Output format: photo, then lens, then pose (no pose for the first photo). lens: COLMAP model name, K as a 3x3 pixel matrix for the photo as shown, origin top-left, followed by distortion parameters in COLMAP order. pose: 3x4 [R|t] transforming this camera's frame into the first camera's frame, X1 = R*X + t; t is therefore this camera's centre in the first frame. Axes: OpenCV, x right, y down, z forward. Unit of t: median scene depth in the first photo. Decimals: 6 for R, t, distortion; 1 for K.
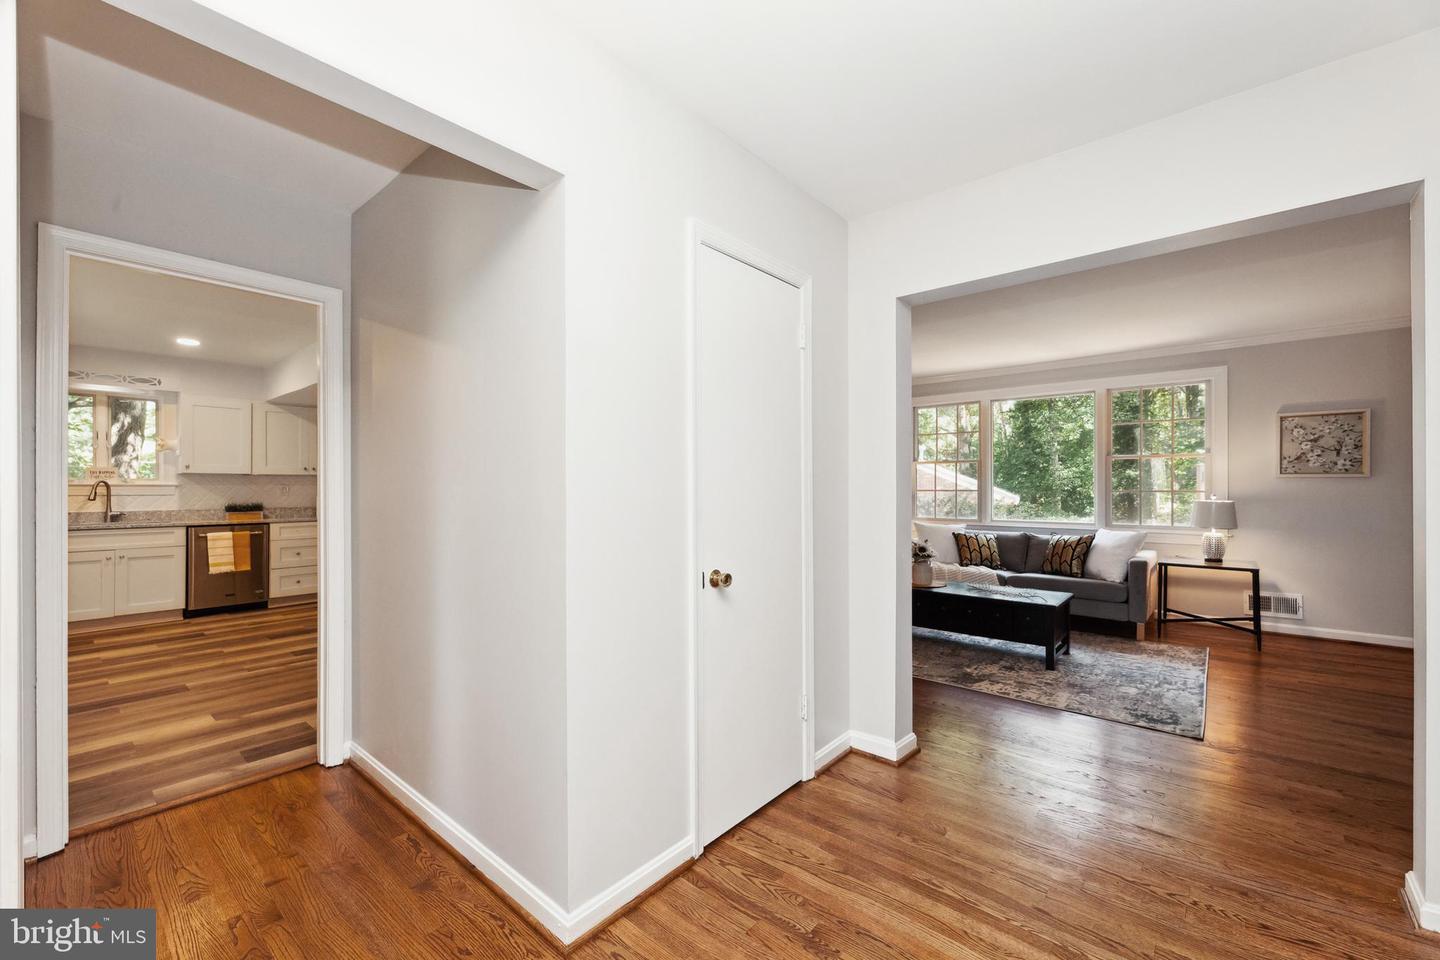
lens RADIAL K [[584.1, 0, 721.8], [0, 584.1, 486.4], [0, 0, 1]] dist [0.004041, 0.000174]
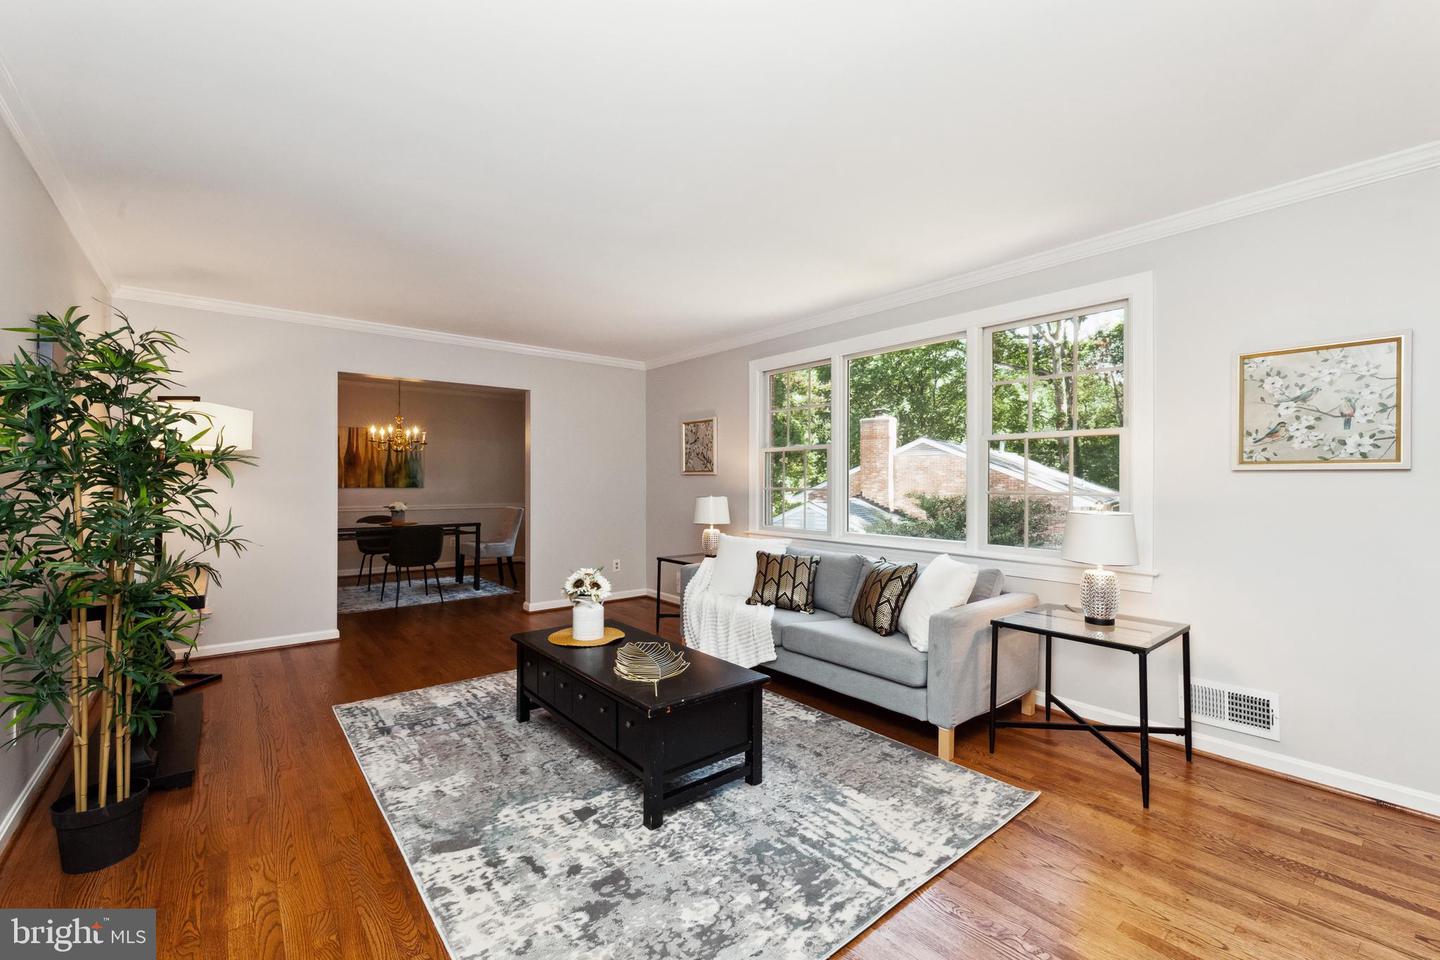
lens RADIAL K [[603.2, 0, 721.9], [0, 603.2, 478.4], [0, 0, 1]] dist [-0.001212, -0.000086]
pose [[0.985083, 0.006032, -0.171976, 0.720662], [-0.006393, 0.999978, -0.001548, -0.004410], [0.171962, 0.002624, 0.985100, 0.467743]]
